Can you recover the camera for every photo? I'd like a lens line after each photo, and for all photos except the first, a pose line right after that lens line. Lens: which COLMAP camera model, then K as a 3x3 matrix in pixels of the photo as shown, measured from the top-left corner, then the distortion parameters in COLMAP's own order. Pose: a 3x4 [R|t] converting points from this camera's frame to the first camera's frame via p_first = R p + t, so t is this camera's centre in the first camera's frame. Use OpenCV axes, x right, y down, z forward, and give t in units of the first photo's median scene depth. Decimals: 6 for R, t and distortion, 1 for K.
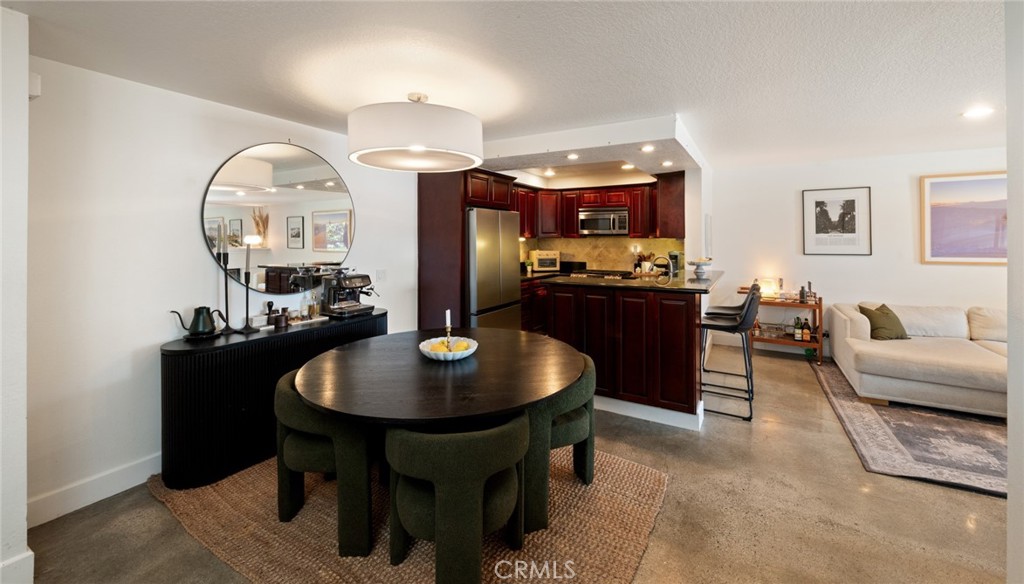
lens RADIAL K [[406.3, 0, 516.9], [0, 406.3, 234.8], [0, 0, 1]] dist [-0.003846, 0.000507]
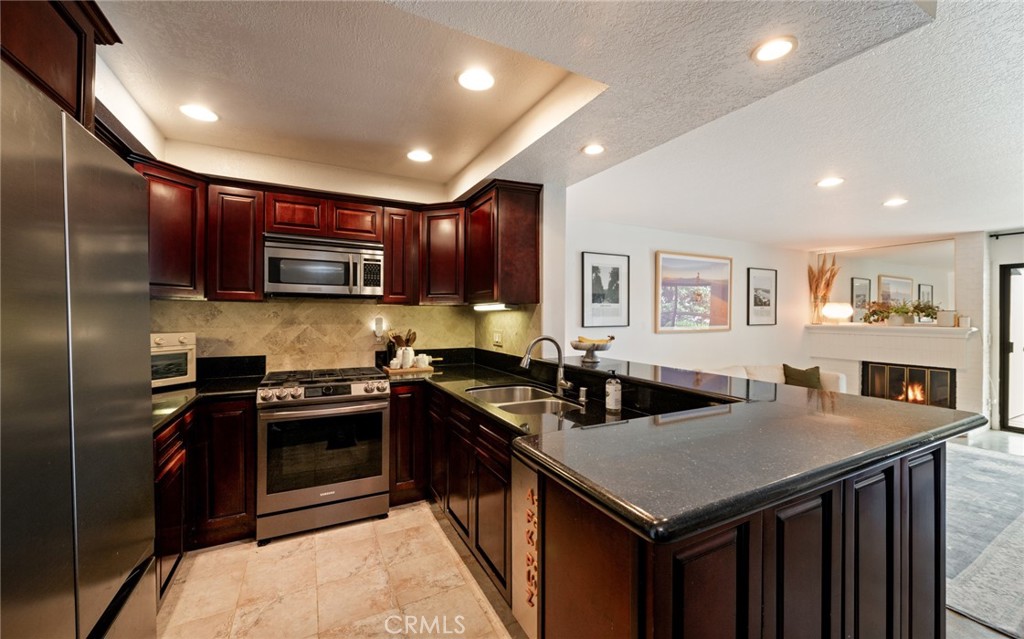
lens RADIAL K [[396.8, 0, 513.7], [0, 396.8, 315.3], [0, 0, 1]] dist [0.001252, -0.000841]
pose [[0.532294, 0.002671, 0.846556, -0.078893], [-0.012645, 0.999909, 0.004796, 0.022635], [-0.846465, -0.013258, 0.532279, 0.721154]]
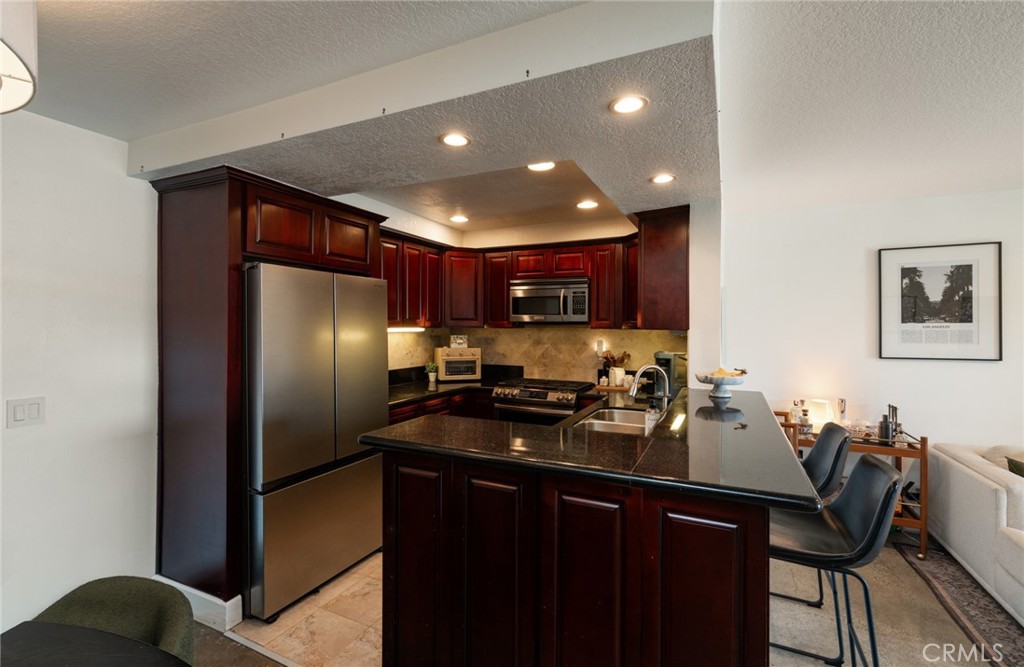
lens RADIAL K [[453.9, 0, 508.1], [0, 453.9, 327.2], [0, 0, 1]] dist [0.004190, -0.000572]
pose [[0.996916, 0.005108, 0.078308, 0.123863], [-0.005893, 0.999935, 0.009794, 0.000279], [-0.078253, -0.010225, 0.996881, 0.406236]]
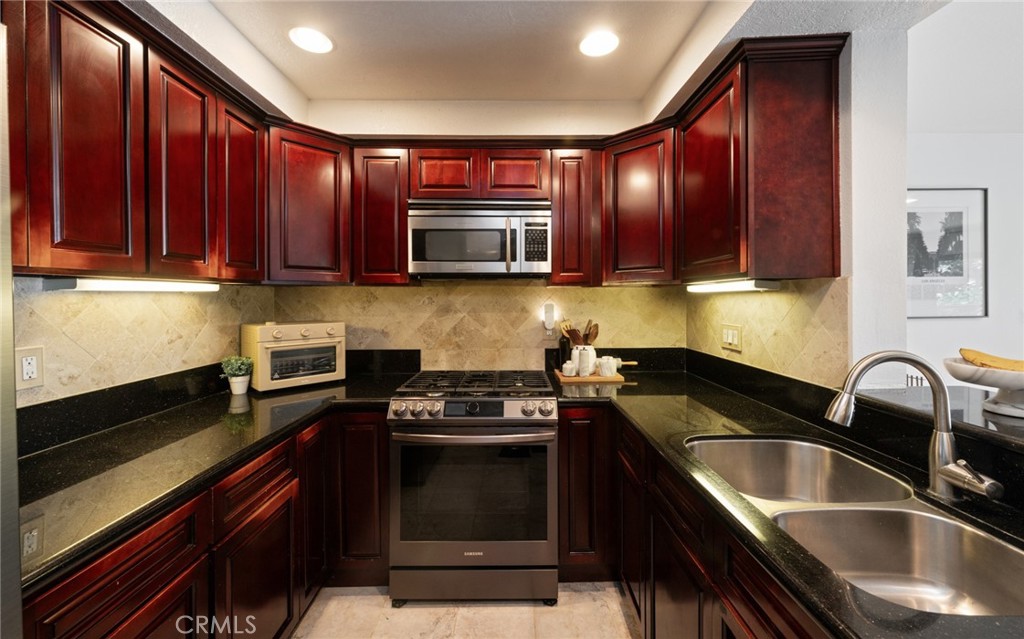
lens RADIAL K [[396.8, 0, 513.7], [0, 396.8, 299.4], [0, 0, 1]] dist [0.001252, -0.000841]
pose [[0.856716, -0.005072, 0.515764, 0.073183], [-0.001462, 0.999924, 0.012263, 0.021070], [-0.515787, -0.011260, 0.856643, 0.867062]]
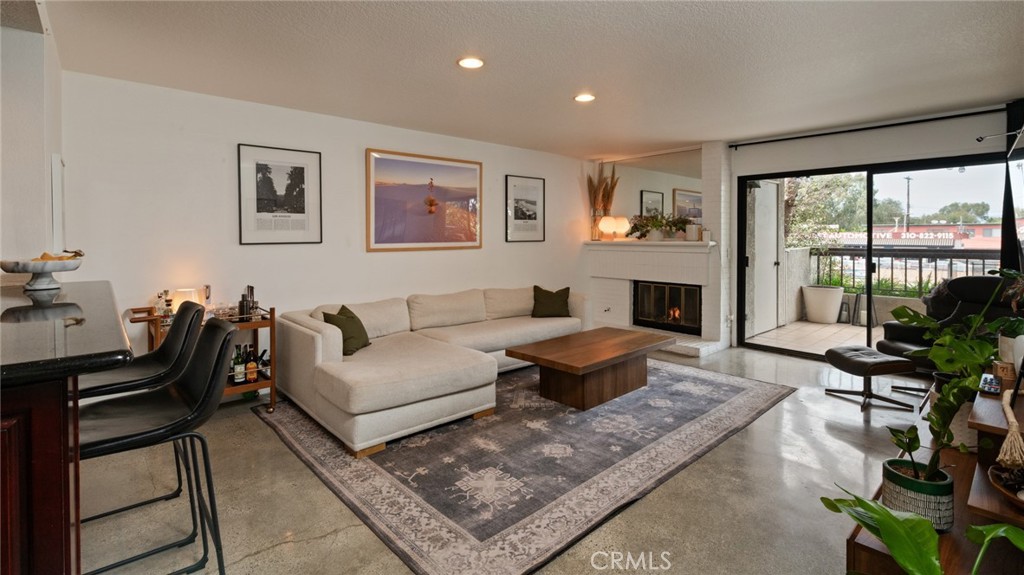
lens RADIAL K [[464.3, 0, 493.8], [0, 464.3, 242.1], [0, 0, 1]] dist [0.001514, -0.000774]
pose [[0.330103, -0.010375, 0.943888, 0.156027], [-0.007751, 0.999876, 0.013701, 0.034016], [-0.943913, -0.011839, 0.329981, 0.402370]]
